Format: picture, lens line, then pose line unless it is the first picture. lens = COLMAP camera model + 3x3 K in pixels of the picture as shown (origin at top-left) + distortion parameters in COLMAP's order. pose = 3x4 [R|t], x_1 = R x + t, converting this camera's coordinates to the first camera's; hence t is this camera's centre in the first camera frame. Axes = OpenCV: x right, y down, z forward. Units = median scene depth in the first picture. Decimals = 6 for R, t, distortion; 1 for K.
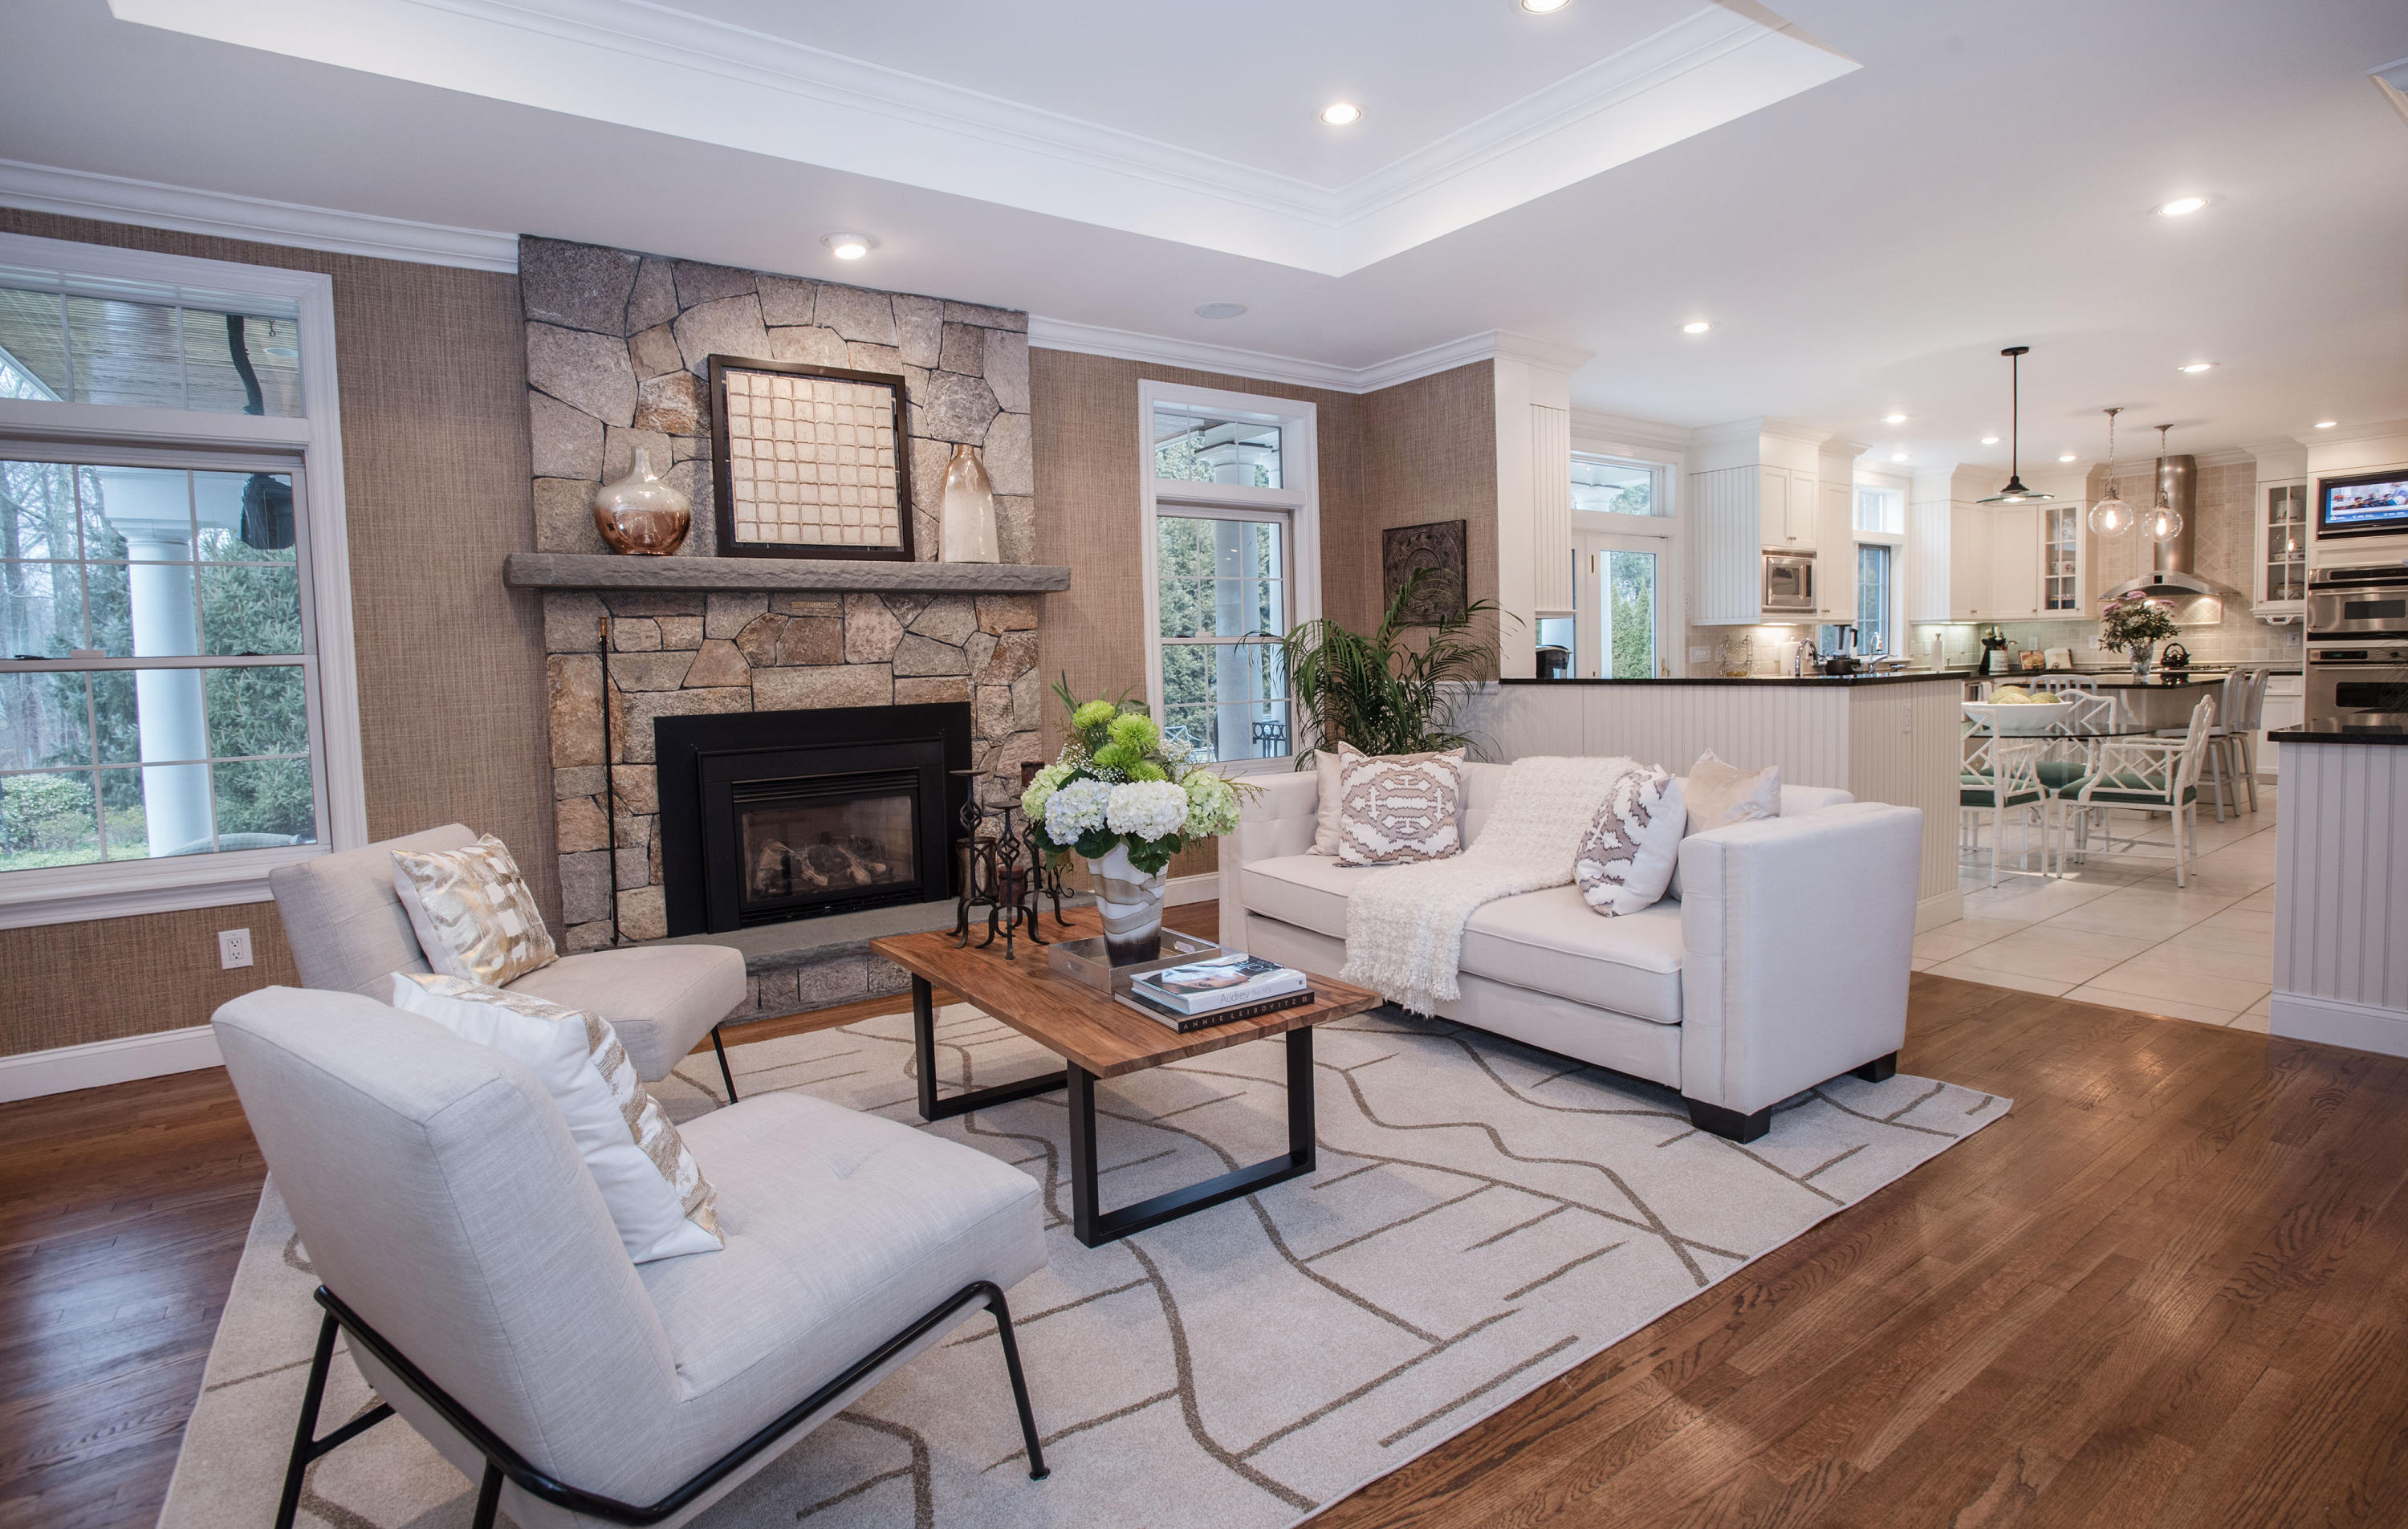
lens RADIAL K [[1191.4, 0, 1182.5], [0, 1191.4, 728.3], [0, 0, 1]] dist [-0.027447, 0.001442]
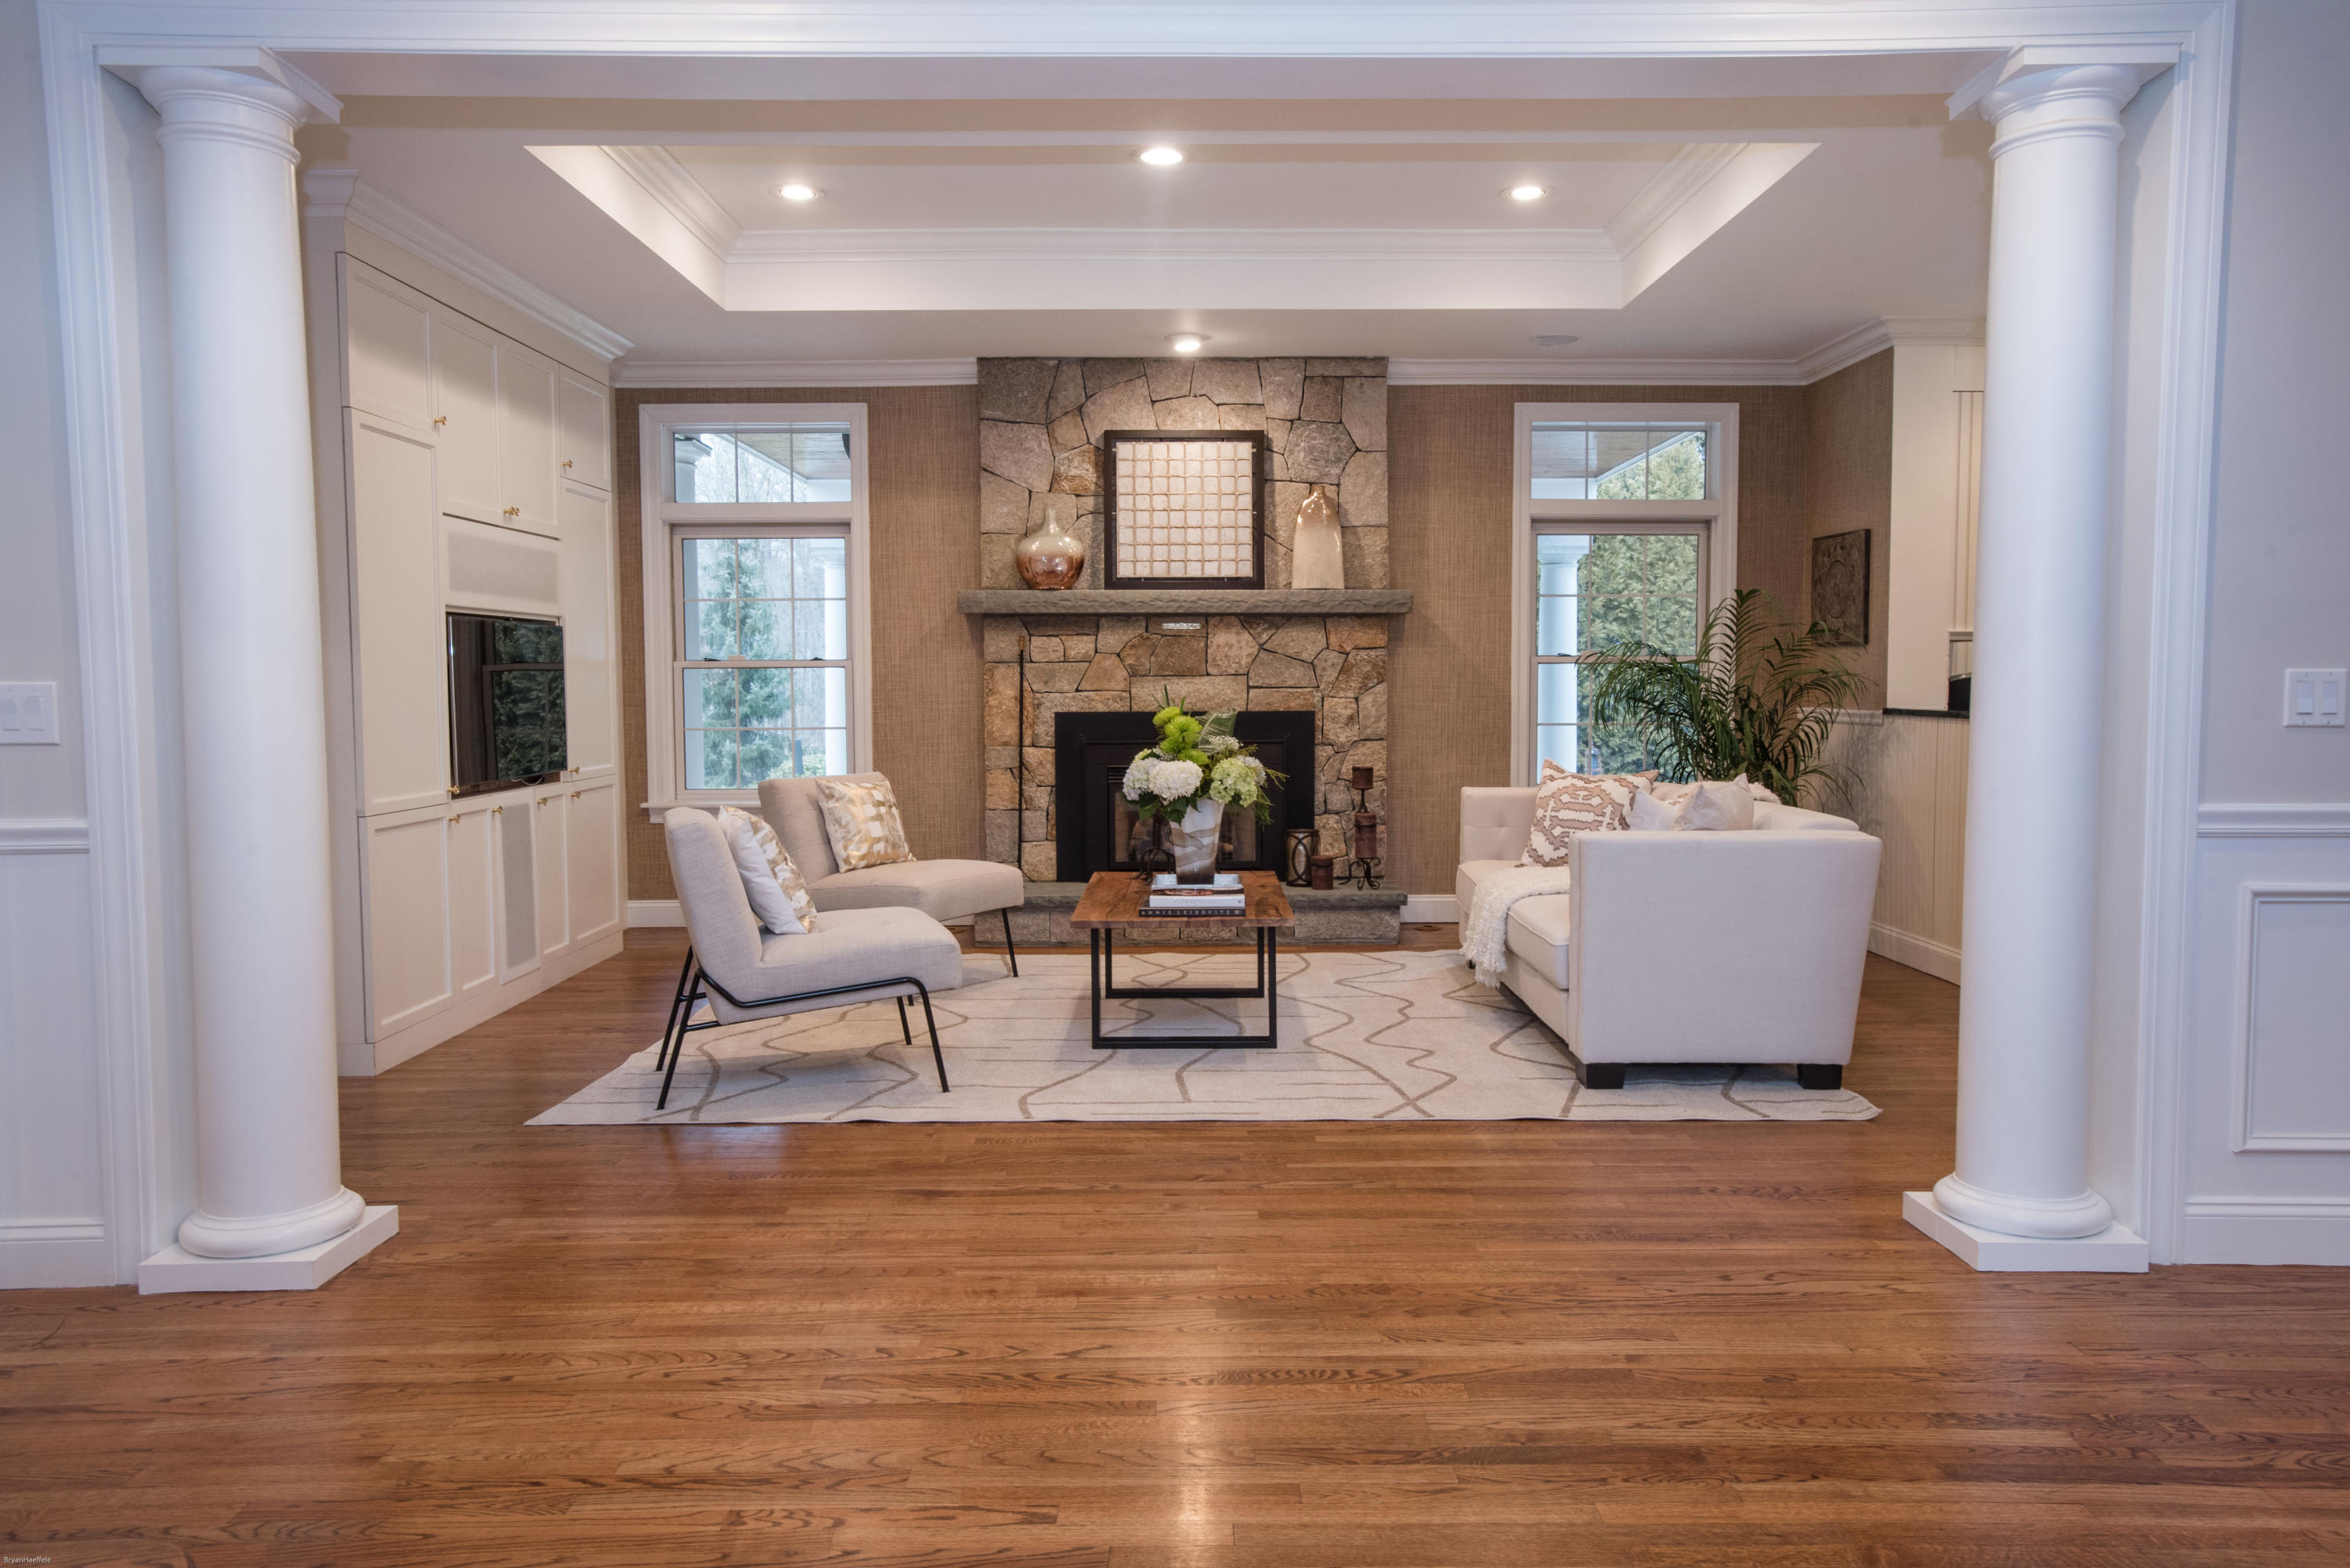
lens RADIAL K [[1658.8, 0, 1180.2], [0, 1658.8, 787.1], [0, 0, 1]] dist [0.023806, 0.002167]
pose [[0.816781, 0.061369, -0.573675, 0.712598], [-0.053675, 0.998097, 0.030351, 0.009839], [0.574445, 0.006002, 0.818521, -0.416109]]
